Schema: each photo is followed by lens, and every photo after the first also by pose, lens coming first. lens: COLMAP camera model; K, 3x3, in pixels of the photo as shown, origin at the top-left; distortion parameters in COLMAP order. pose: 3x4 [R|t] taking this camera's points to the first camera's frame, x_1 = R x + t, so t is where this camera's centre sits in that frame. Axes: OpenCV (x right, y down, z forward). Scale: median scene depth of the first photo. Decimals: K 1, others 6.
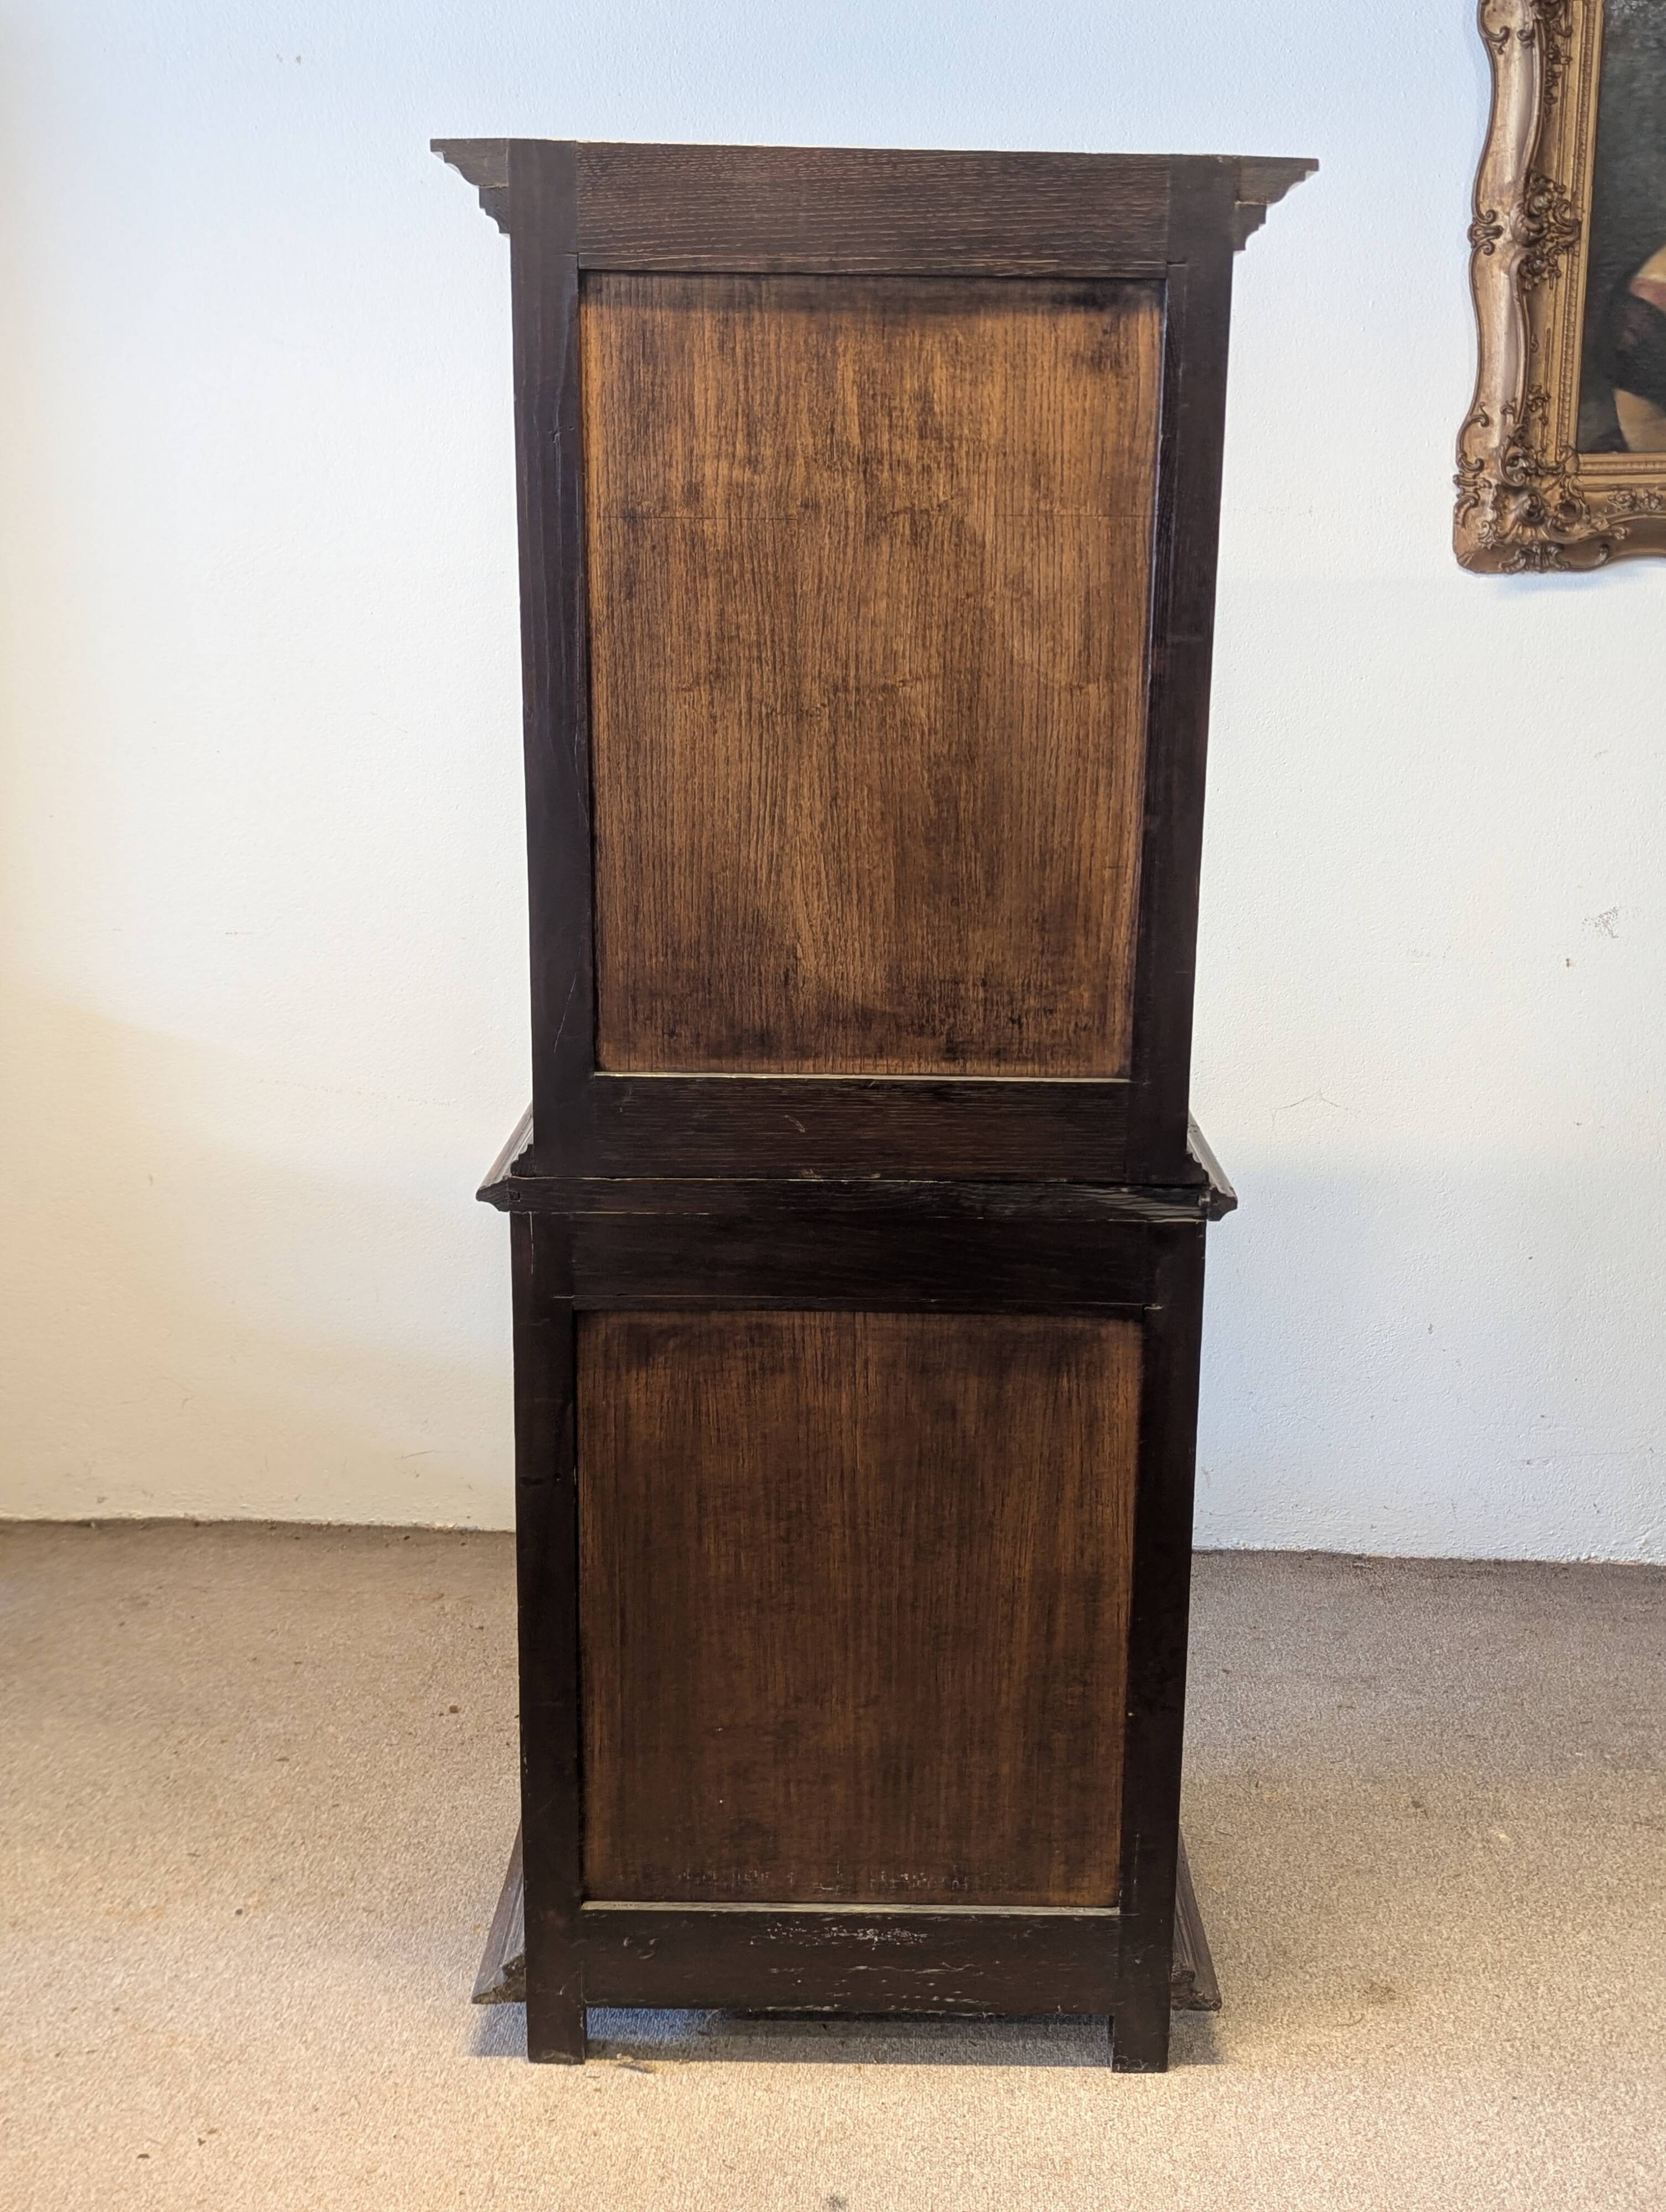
lens RADIAL K [[2447.0, 0, 833.0], [0, 2447.0, 1106.0], [0, 0, 1]] dist [0.047524, -0.040298]
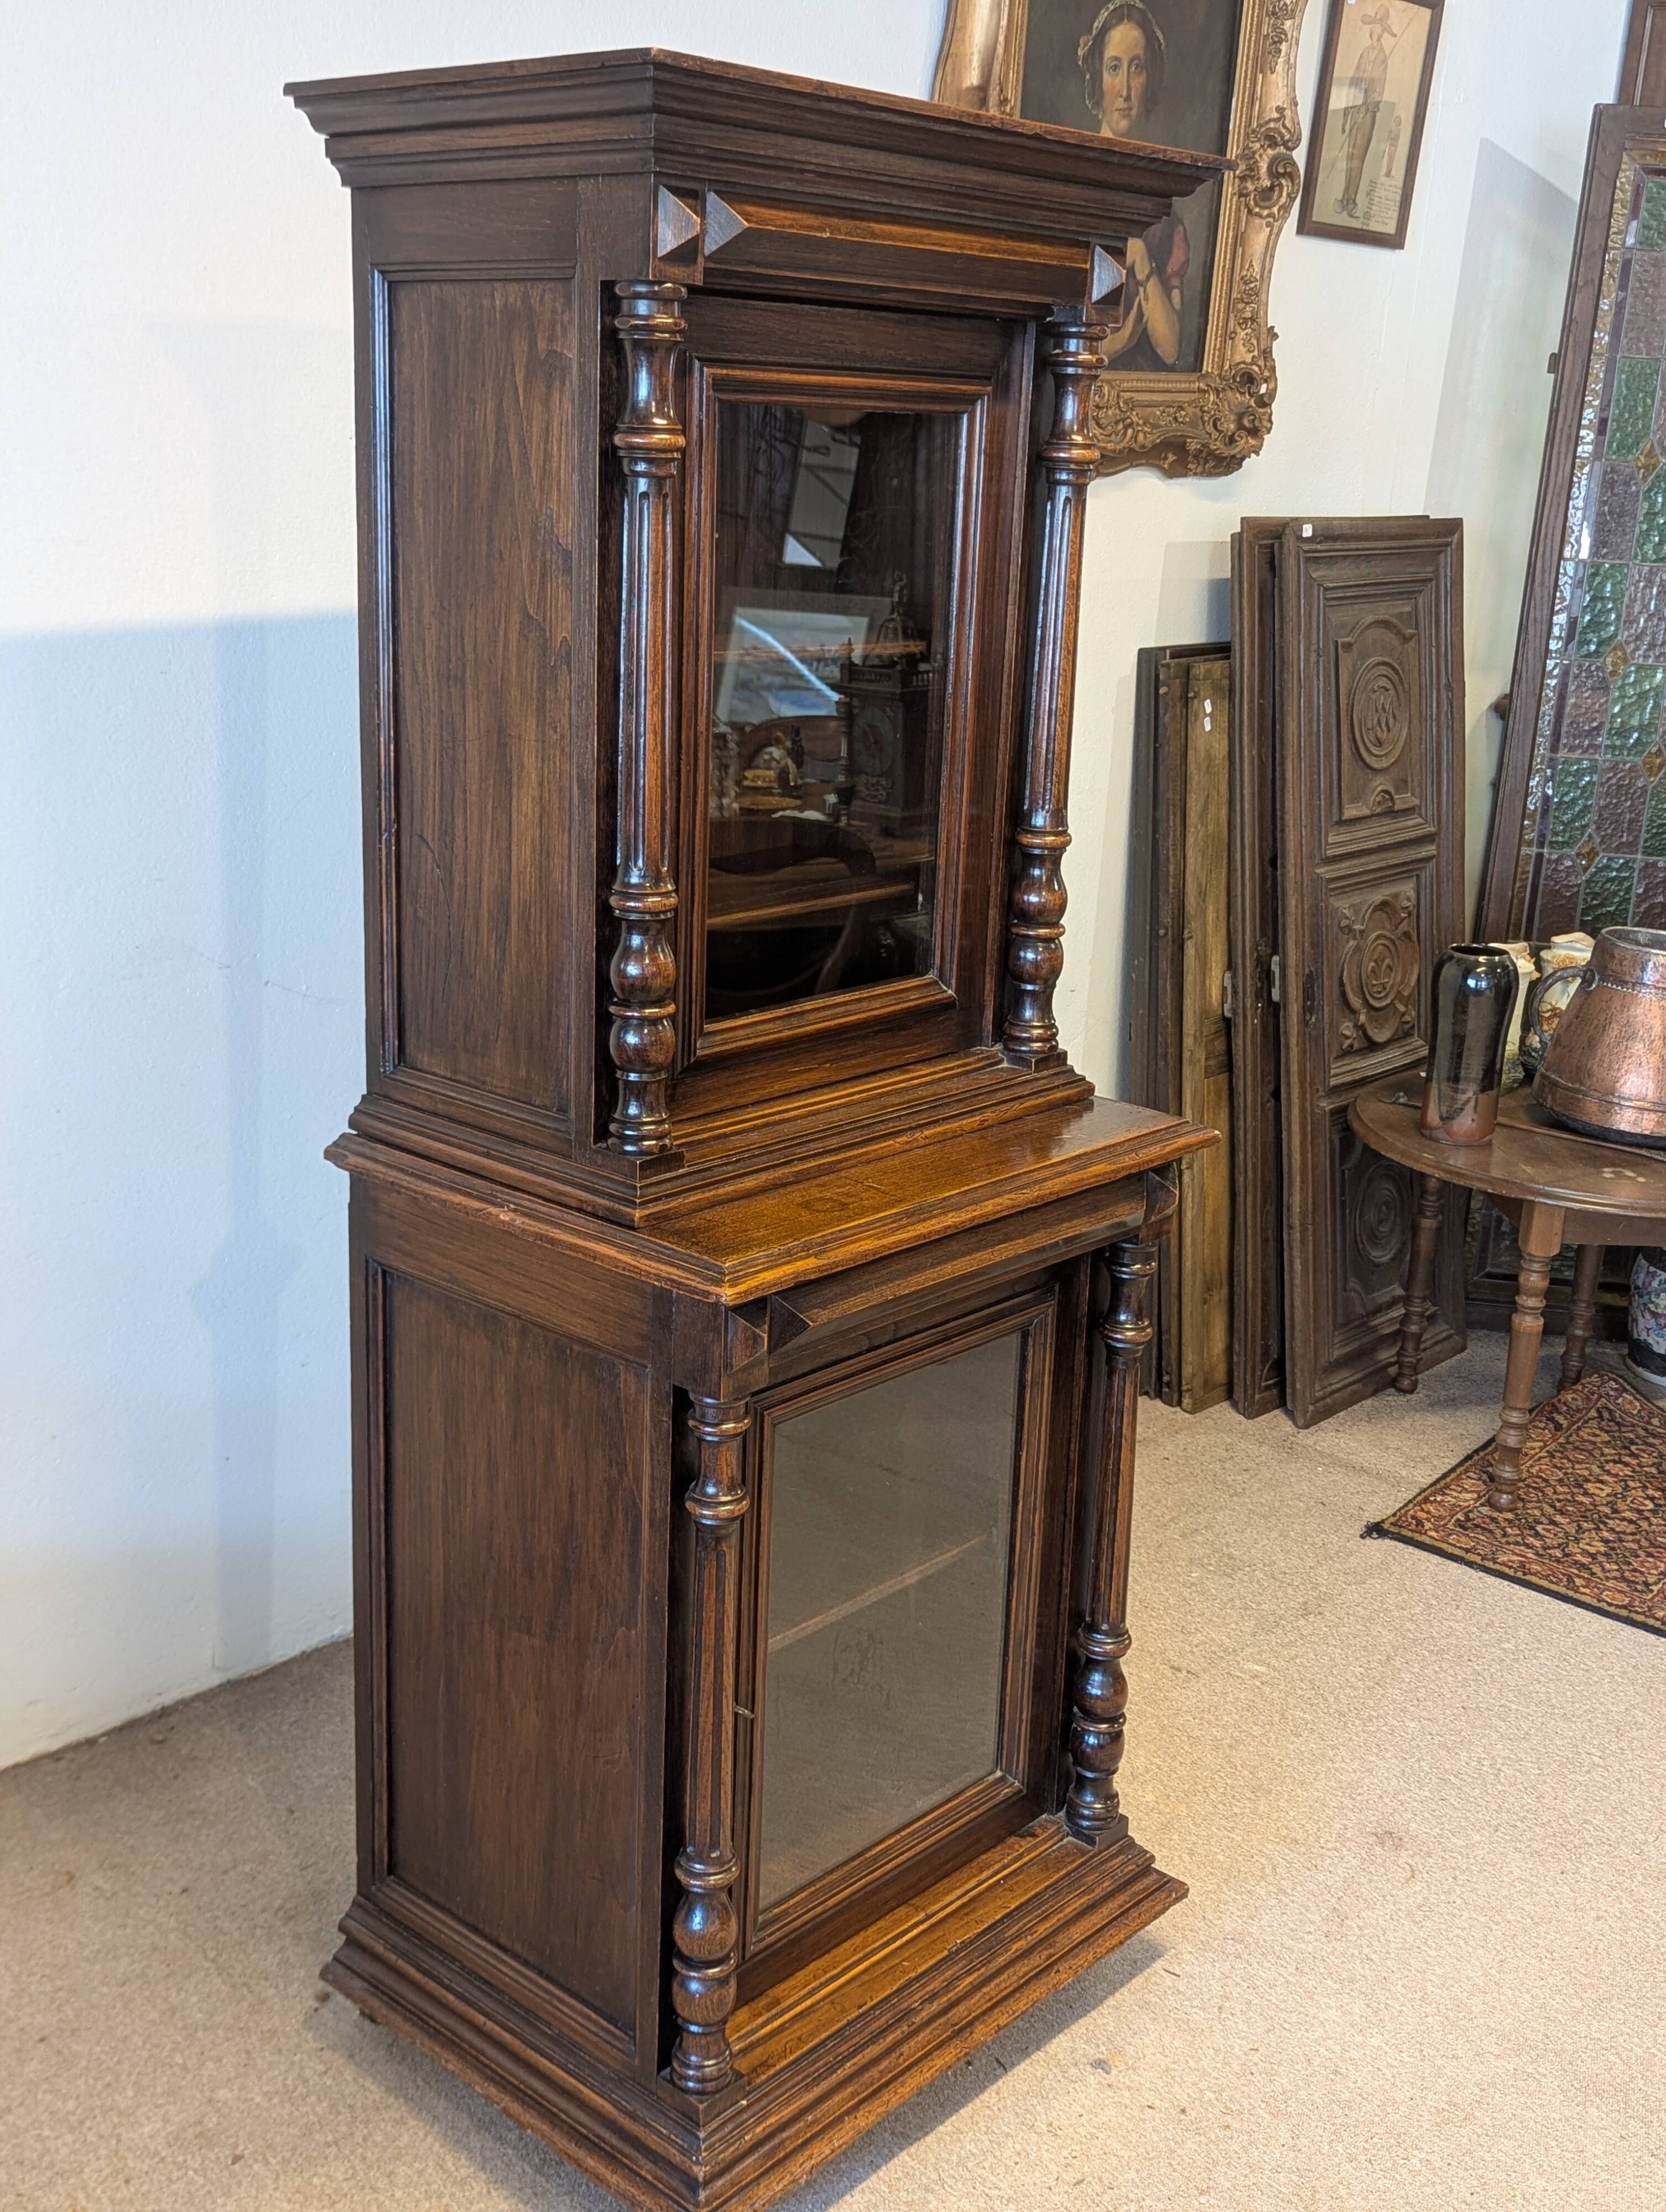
lens RADIAL K [[2447.0, 0, 833.0], [0, 2447.0, 1106.0], [0, 0, 1]] dist [0.047524, -0.040298]
pose [[0.946854, 0.137489, -0.290800, 0.254608], [-0.117871, 0.989468, 0.084023, -0.067537], [0.299290, -0.045281, 0.953087, 0.119721]]
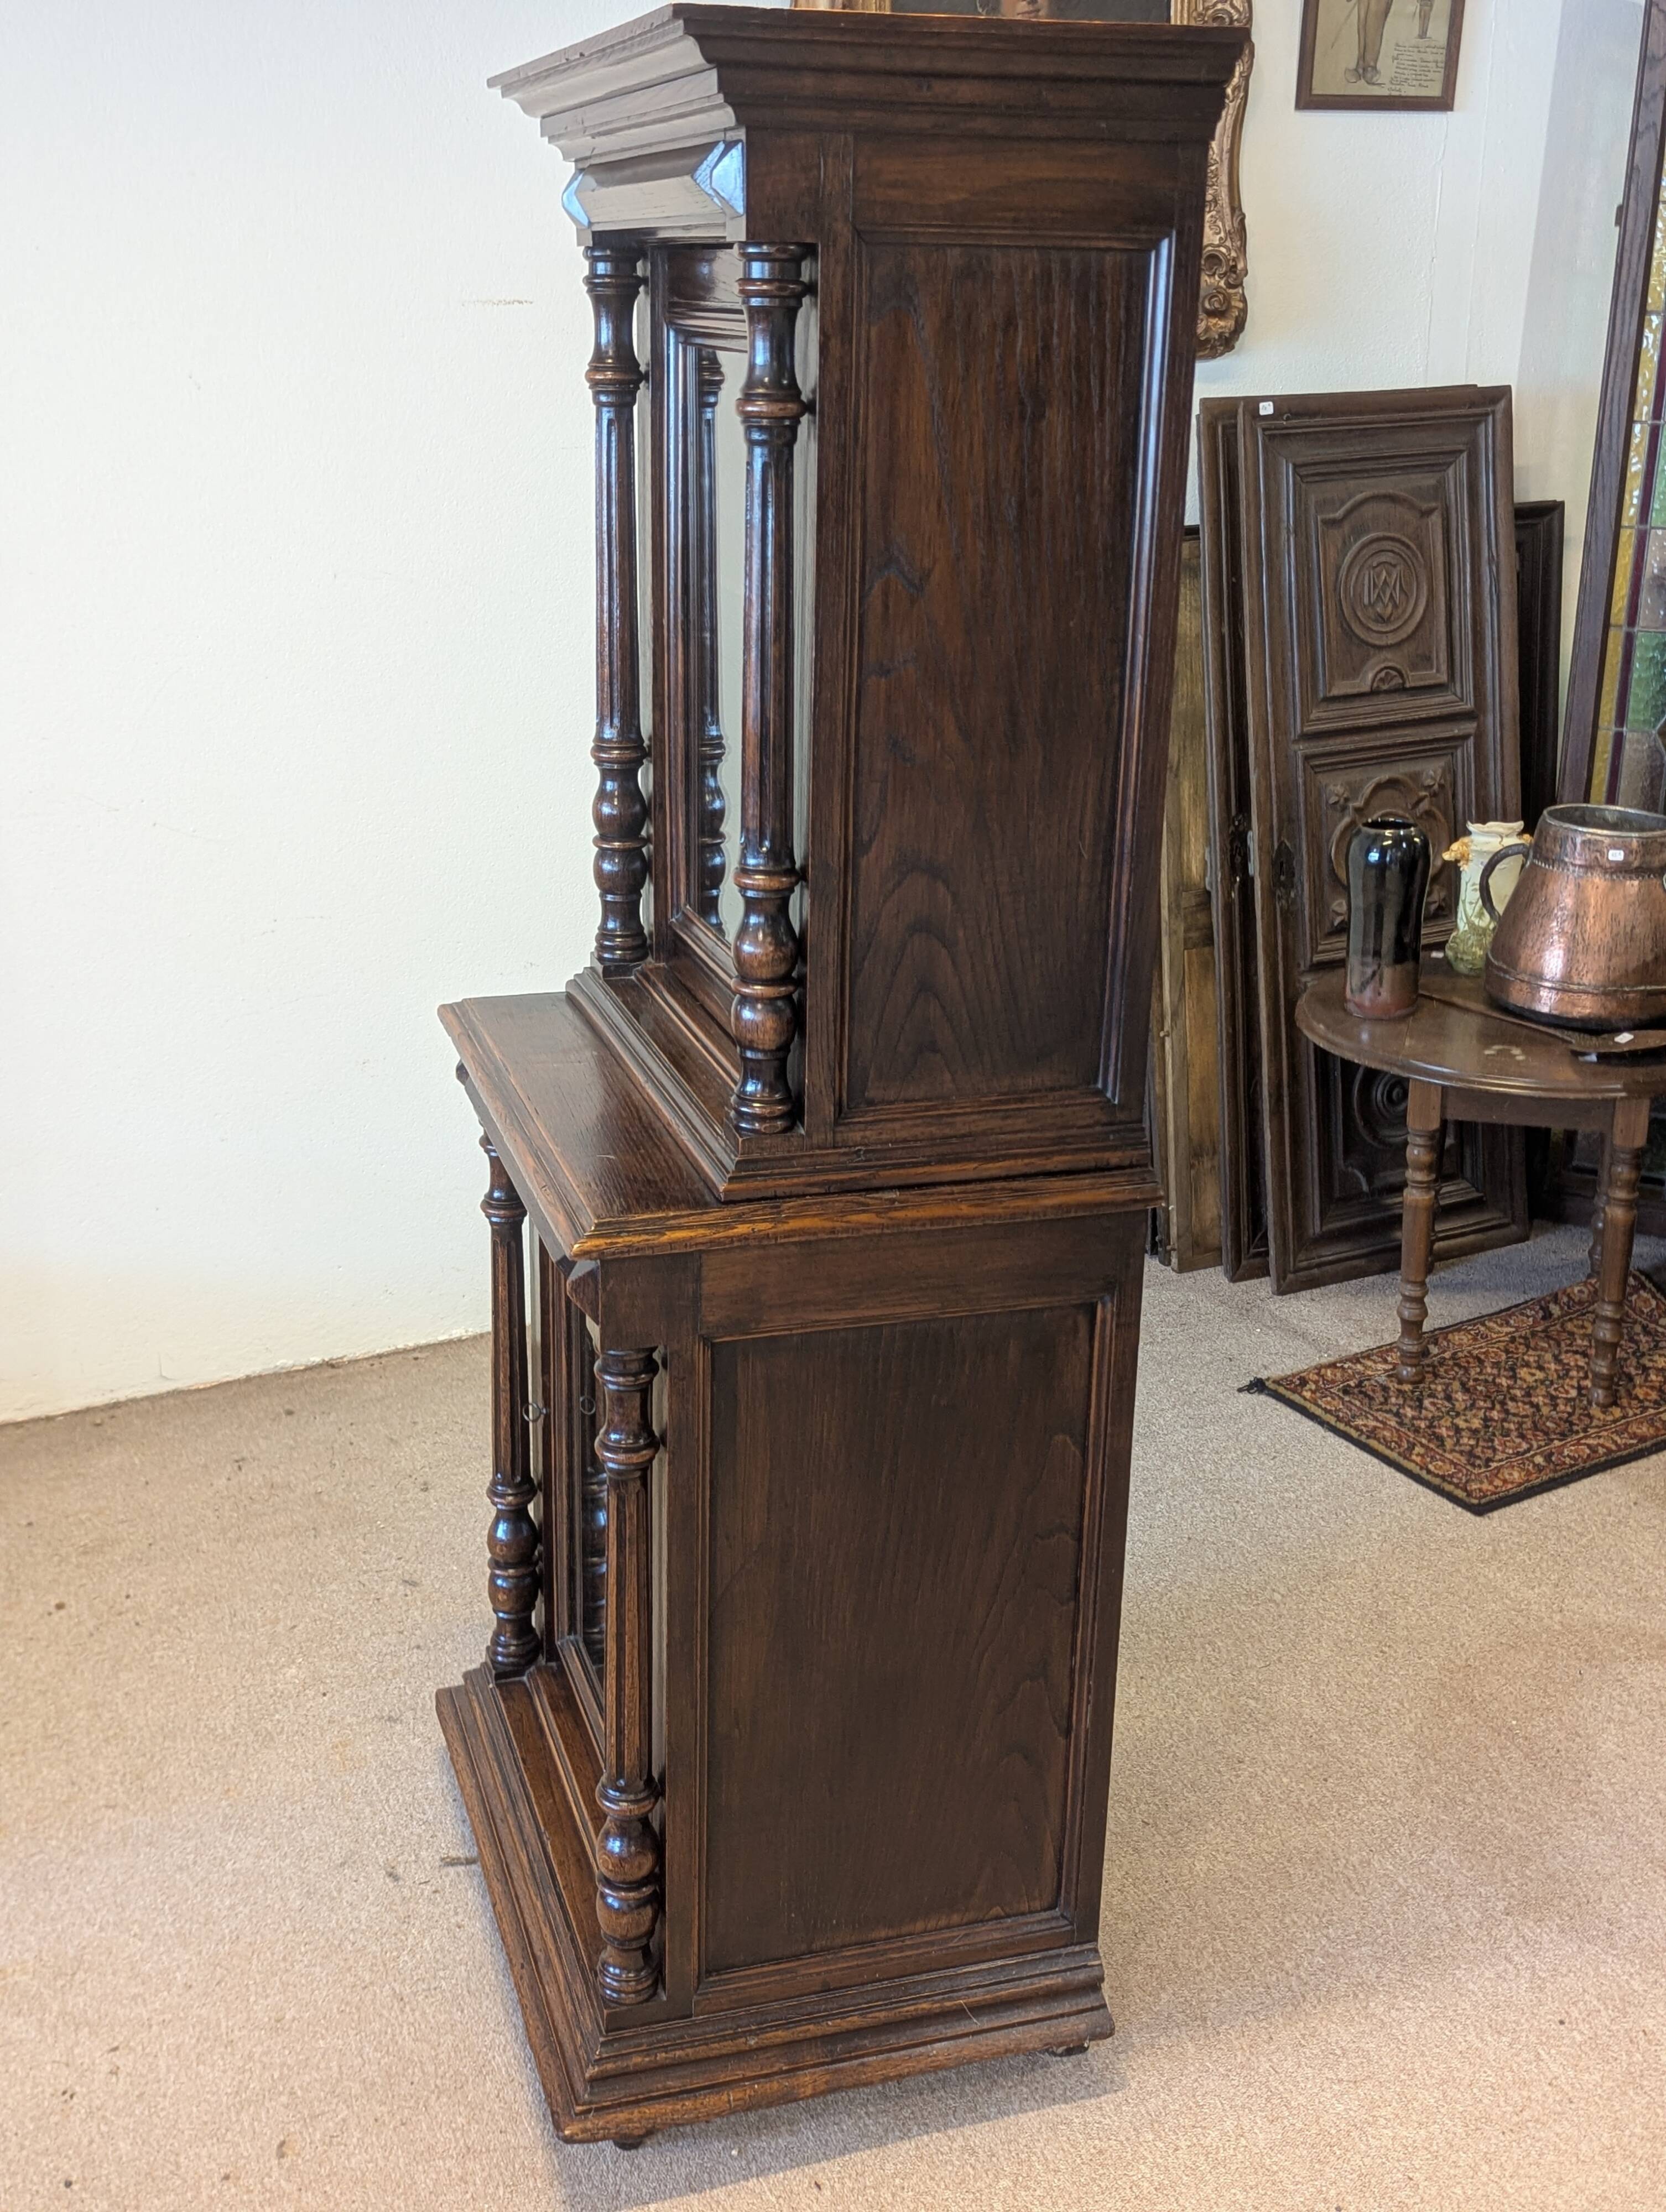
lens RADIAL K [[2447.5, 0, 814.6], [0, 2447.5, 1141.9], [0, 0, 1]] dist [0.052507, -0.051652]
pose [[0.757027, 0.204064, -0.620700, 0.690198], [-0.118640, 0.977117, 0.176544, -0.100848], [0.642522, -0.060009, 0.763914, 0.230483]]
